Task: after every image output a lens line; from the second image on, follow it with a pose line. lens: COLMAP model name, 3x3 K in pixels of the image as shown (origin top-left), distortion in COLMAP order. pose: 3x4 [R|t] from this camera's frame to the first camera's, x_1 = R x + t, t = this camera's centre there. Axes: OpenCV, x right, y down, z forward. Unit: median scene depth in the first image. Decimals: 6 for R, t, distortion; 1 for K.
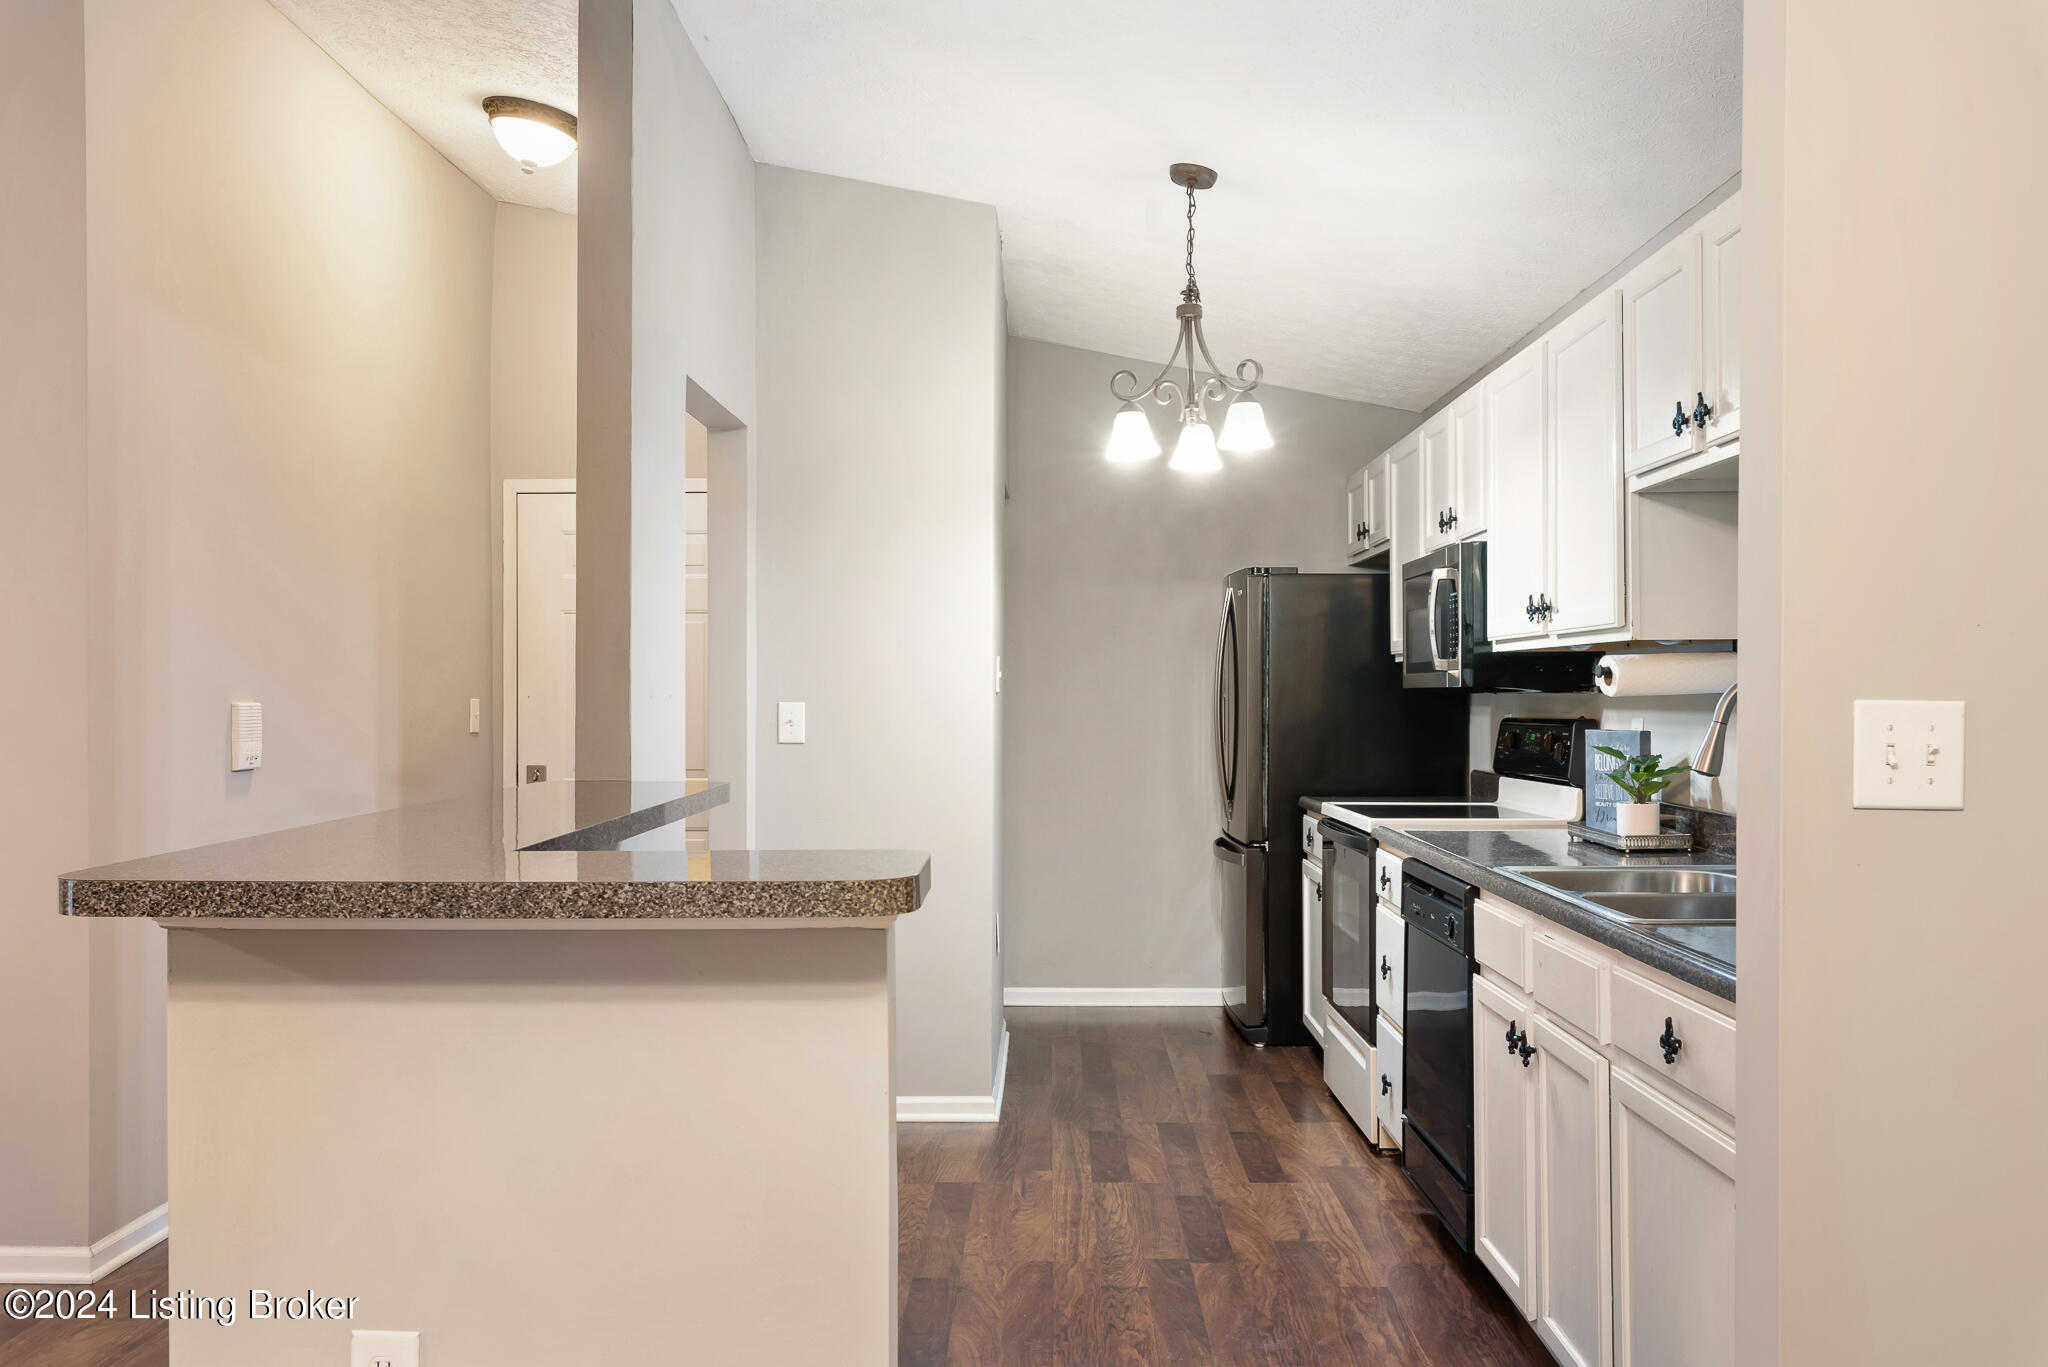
lens RADIAL K [[1664.9, 0, 1013.6], [0, 1664.9, 690.6], [0, 0, 1]] dist [0.028385, 0.001018]
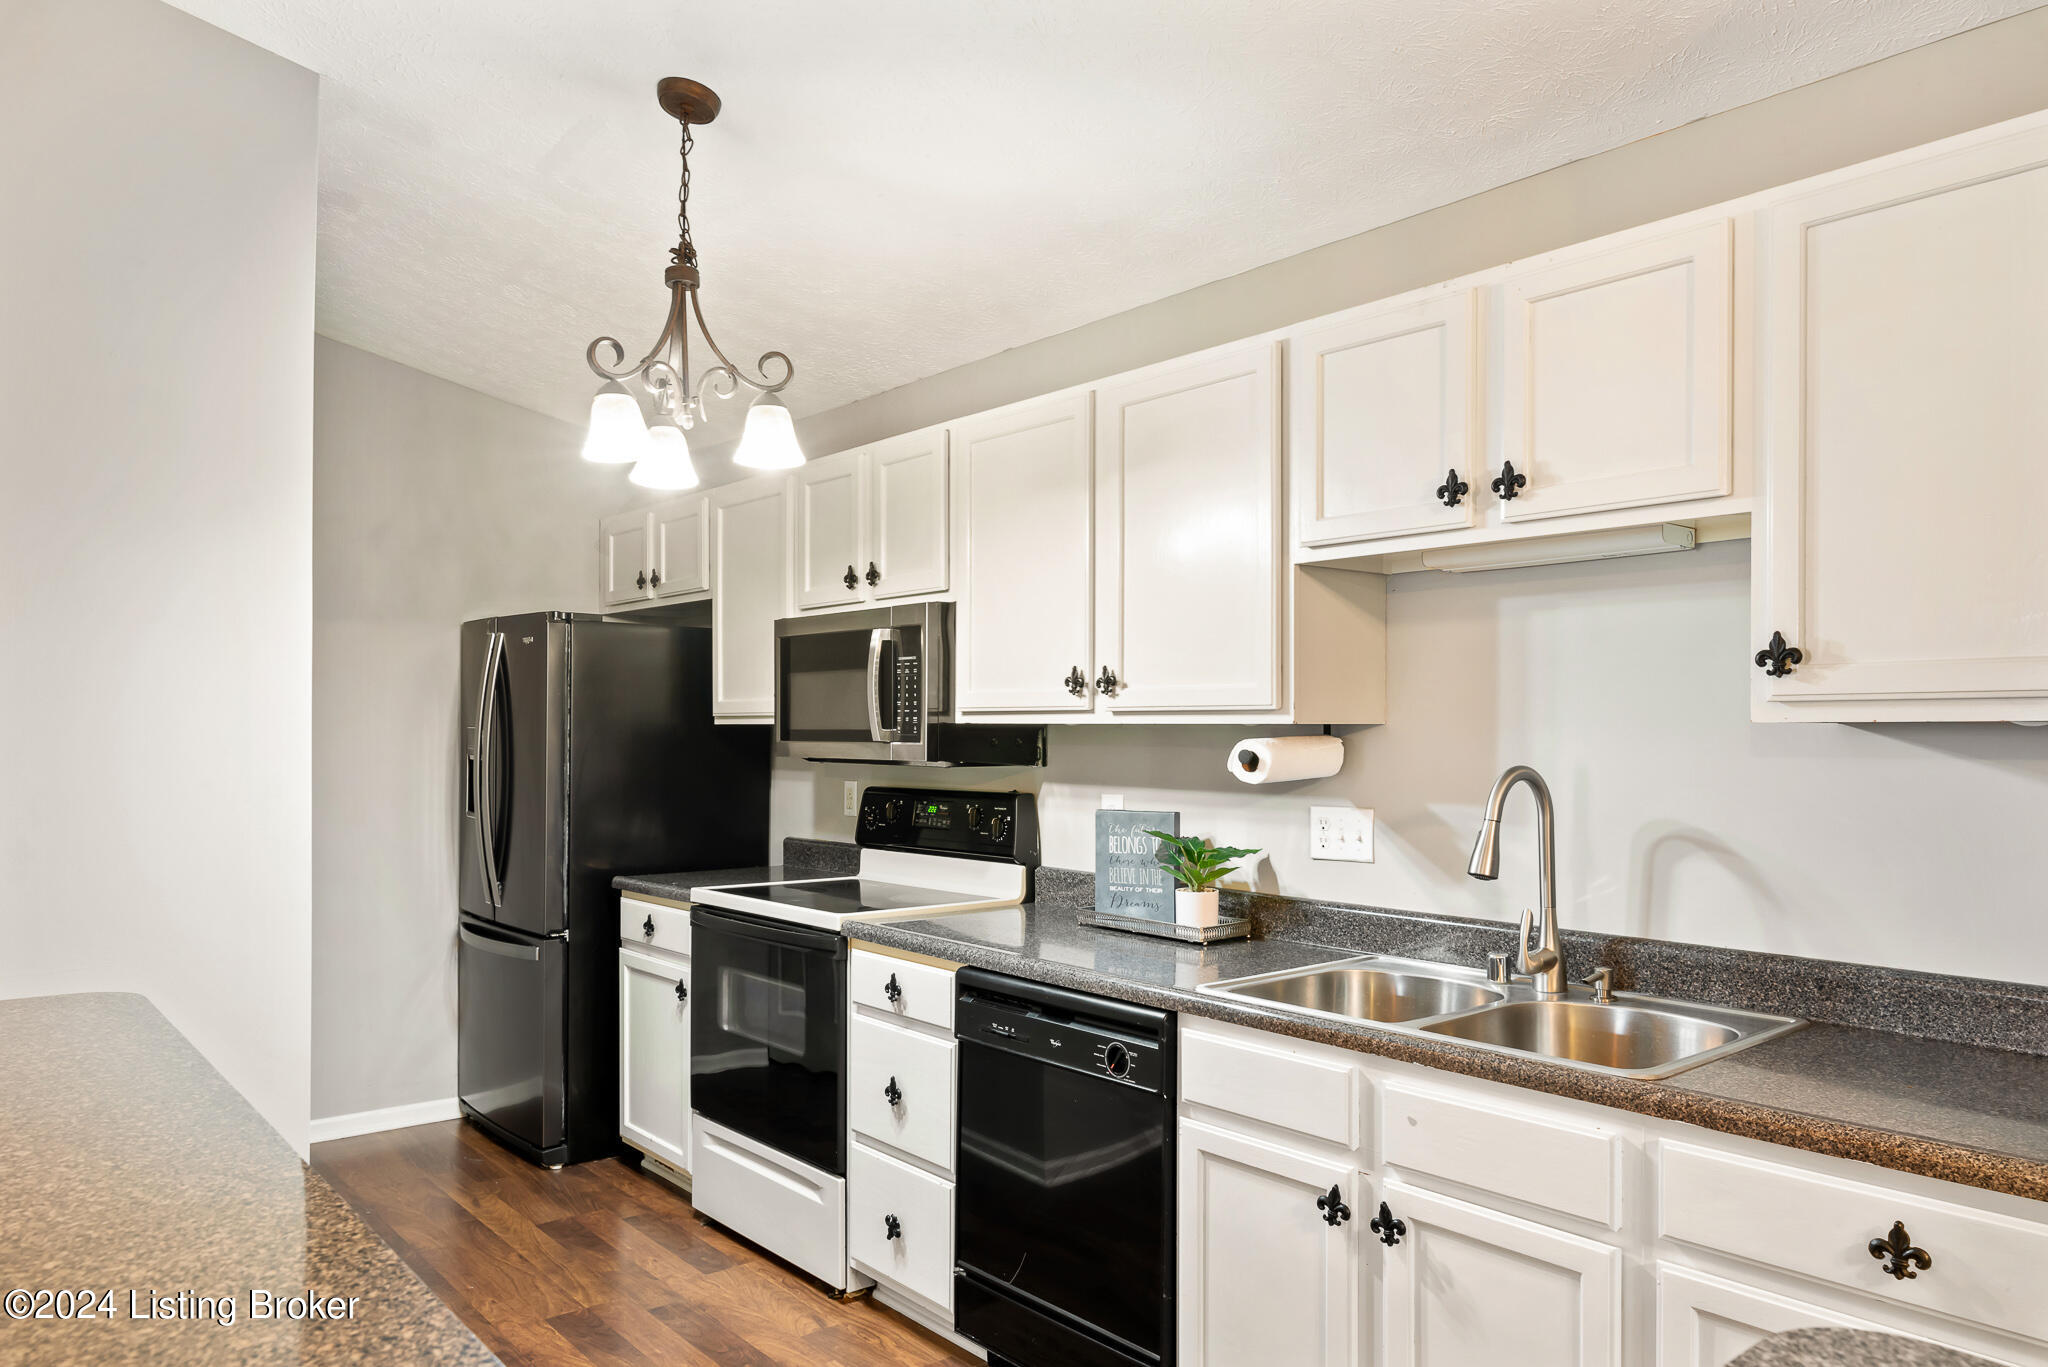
lens RADIAL K [[1389.3, 0, 1024.7], [0, 1389.3, 735.9], [0, 0, 1]] dist [0.009954, 0.001559]
pose [[0.755563, 0.002827, 0.655070, -0.194441], [-0.007305, 0.999965, 0.004111, -0.020364], [-0.655035, -0.007892, 0.755557, 0.413040]]
